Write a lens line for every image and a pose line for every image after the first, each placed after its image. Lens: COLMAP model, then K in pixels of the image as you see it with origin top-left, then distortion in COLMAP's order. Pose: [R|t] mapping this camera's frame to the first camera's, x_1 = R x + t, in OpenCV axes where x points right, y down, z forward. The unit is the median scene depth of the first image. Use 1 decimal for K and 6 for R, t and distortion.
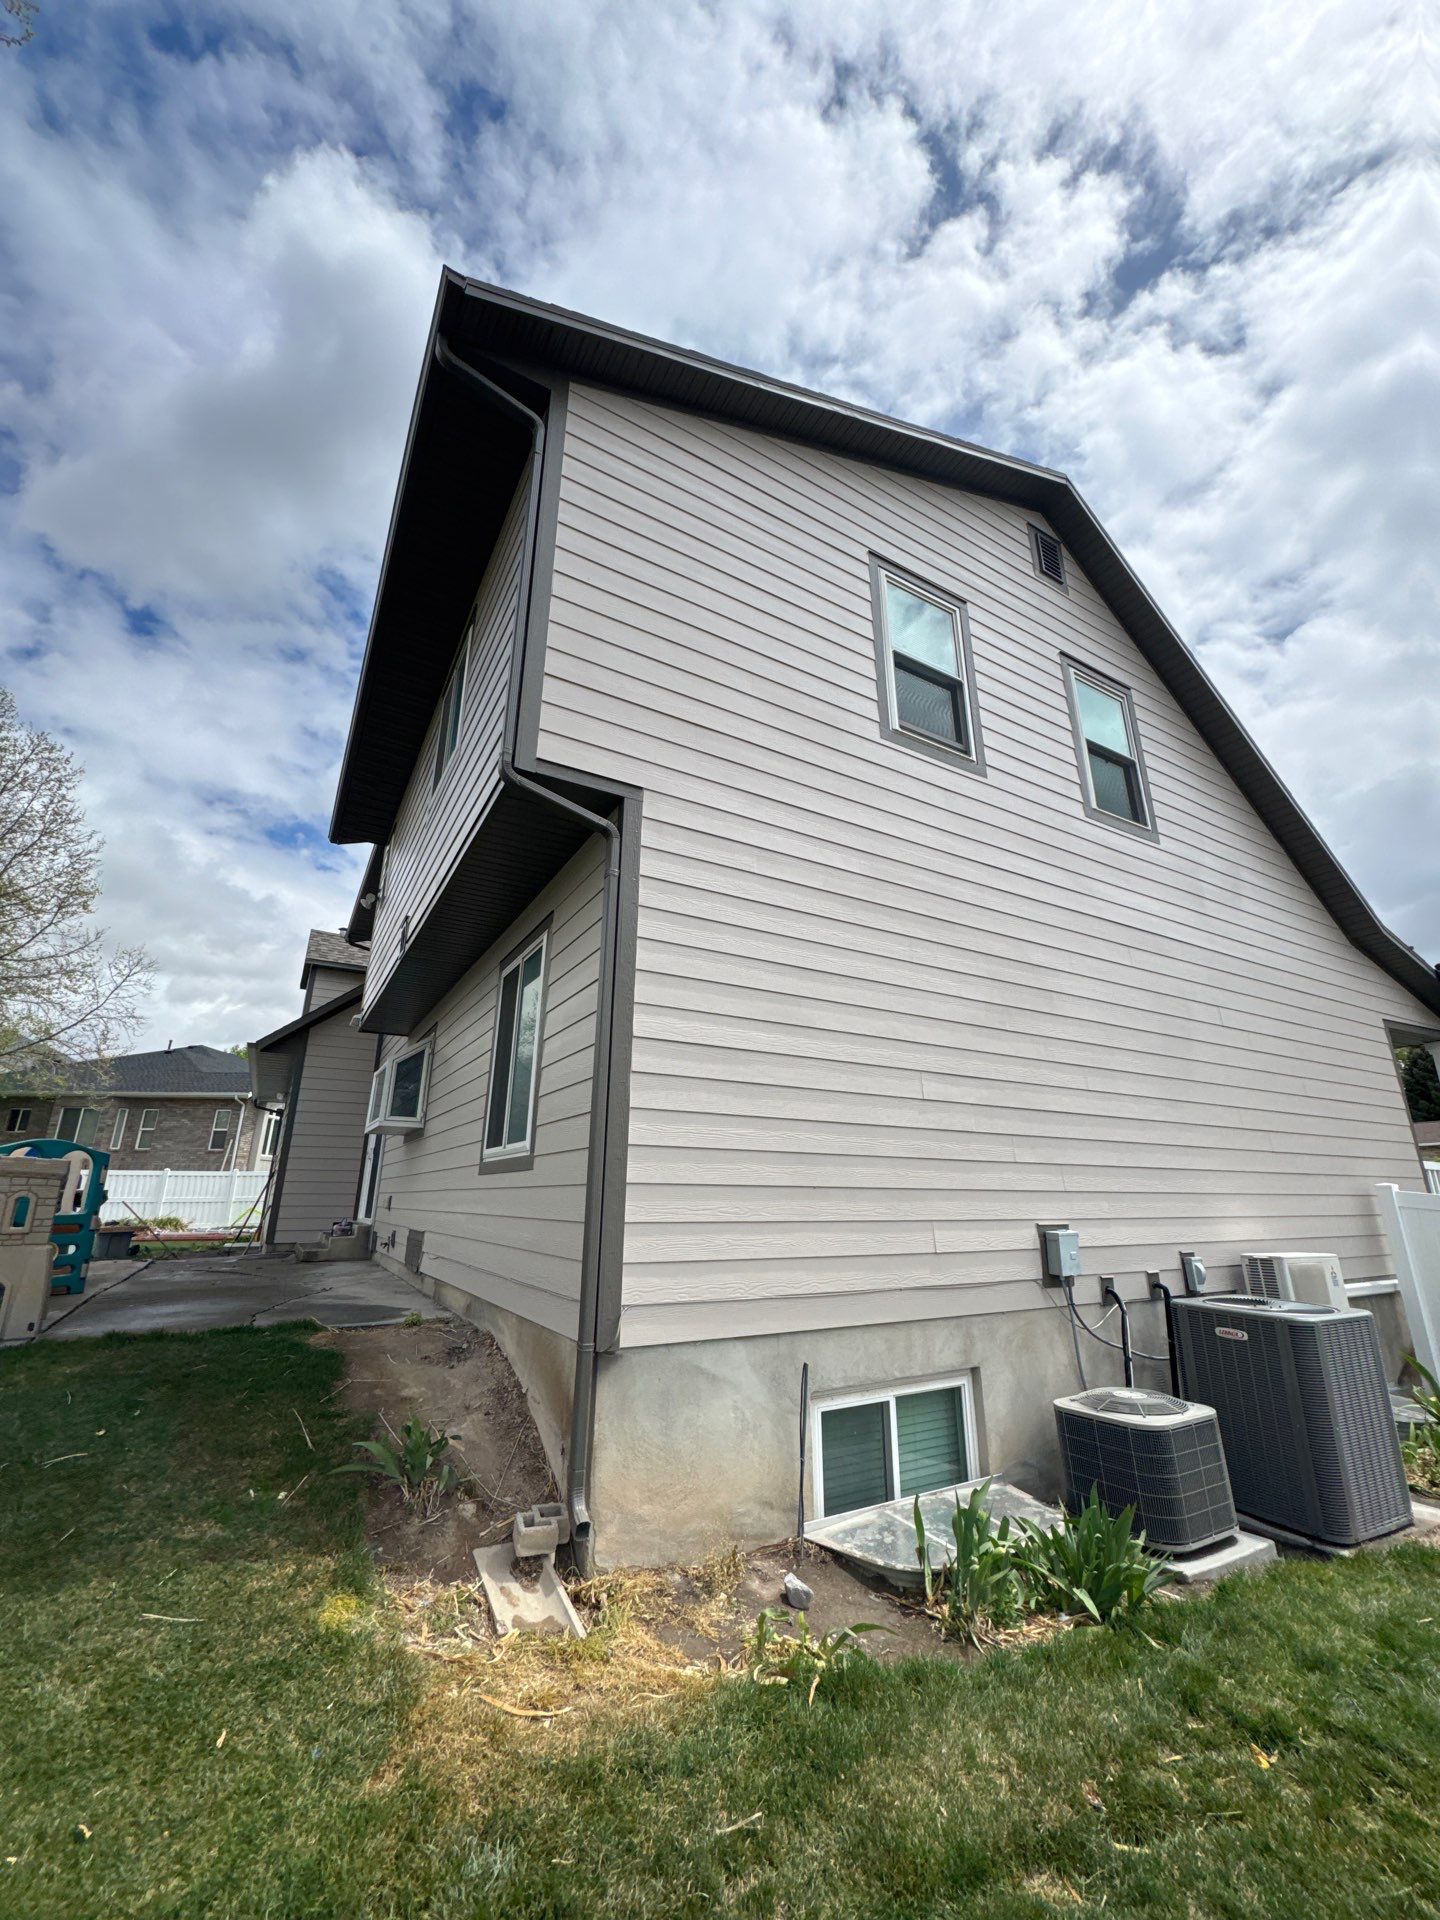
lens RADIAL K [[767.5, 0, 715.4], [0, 767.5, 956.7], [0, 0, 1]] dist [-0.007958, 0.001224]
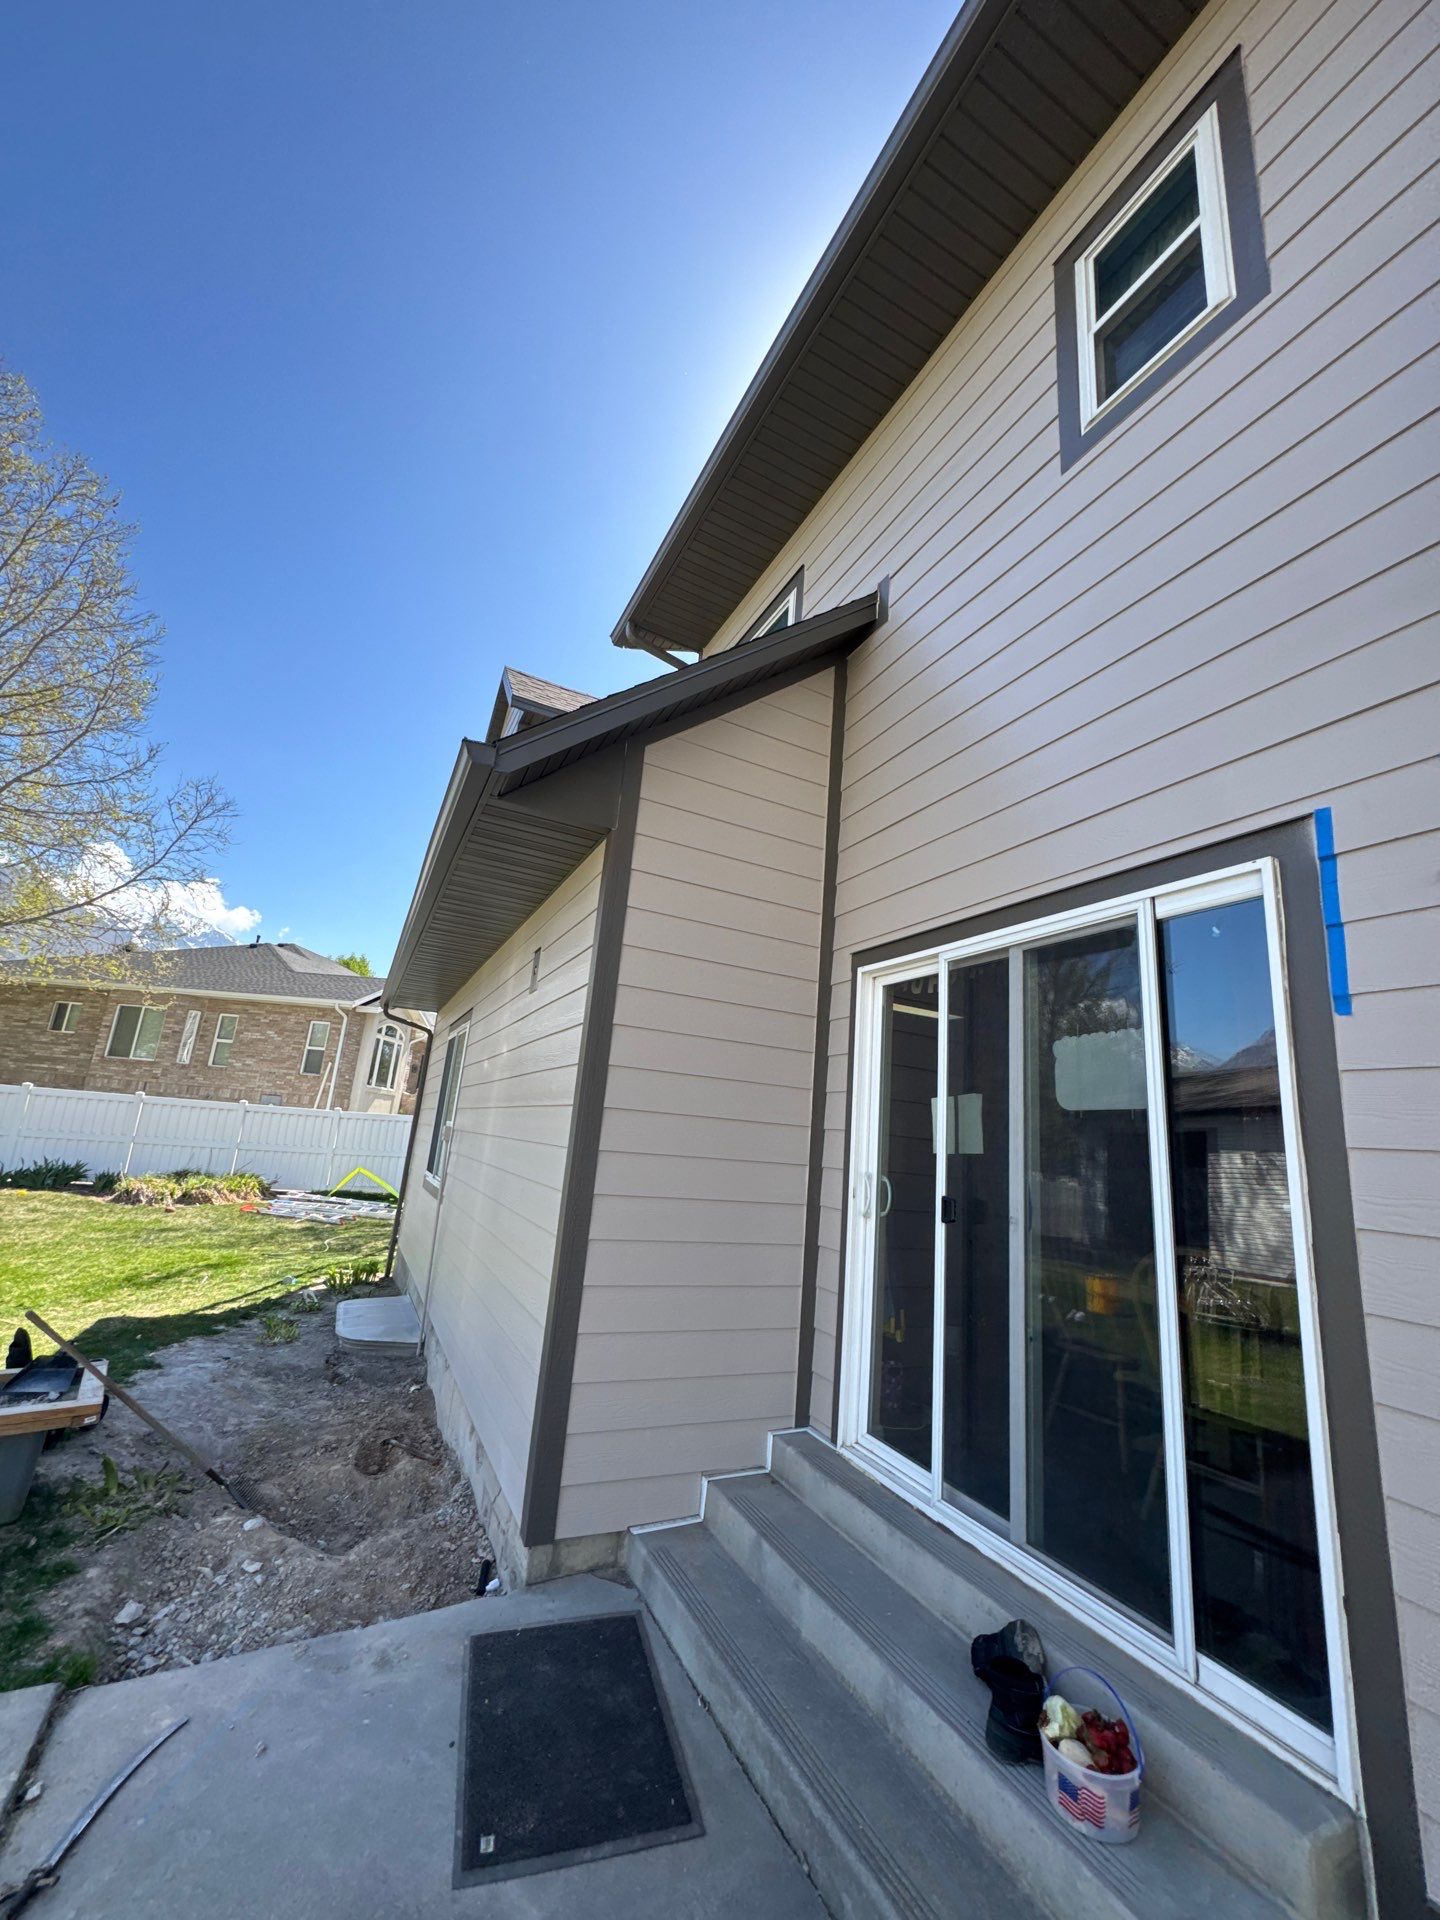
lens RADIAL K [[767.5, 0, 715.4], [0, 767.5, 956.7], [0, 0, 1]] dist [-0.007958, 0.001224]
pose [[0.994427, 0.060219, -0.086532, -0.231625], [-0.054198, 0.996051, 0.070323, 0.073832], [0.090425, -0.065241, 0.993764, 0.345216]]
